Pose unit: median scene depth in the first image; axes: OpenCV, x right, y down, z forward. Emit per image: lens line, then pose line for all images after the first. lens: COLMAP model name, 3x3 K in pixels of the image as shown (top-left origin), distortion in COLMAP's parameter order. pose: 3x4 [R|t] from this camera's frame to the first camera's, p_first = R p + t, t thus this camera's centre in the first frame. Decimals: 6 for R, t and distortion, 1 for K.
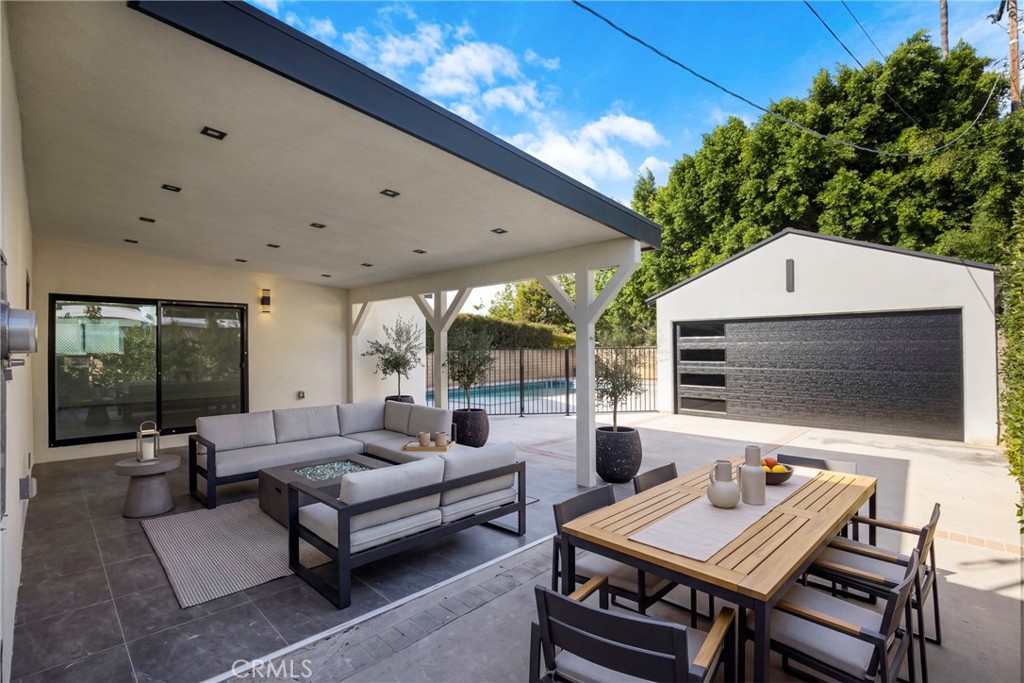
lens RADIAL K [[476.7, 0, 510.1], [0, 476.7, 340.2], [0, 0, 1]] dist [-0.023744, -0.000691]
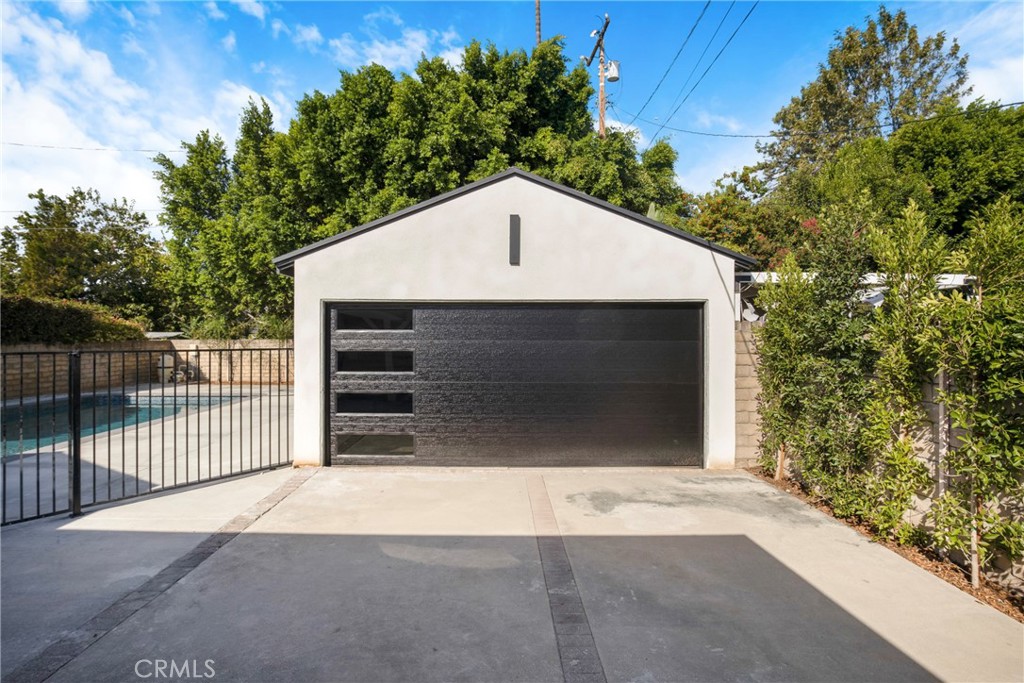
lens RADIAL K [[476.7, 0, 503.7], [0, 476.7, 334.1], [0, 0, 1]] dist [-0.023744, -0.000691]
pose [[0.712107, 0.011878, 0.701970, 0.060169], [-0.017172, 0.999852, 0.000501, -0.003093], [-0.701861, -0.012411, 0.712206, 0.273232]]
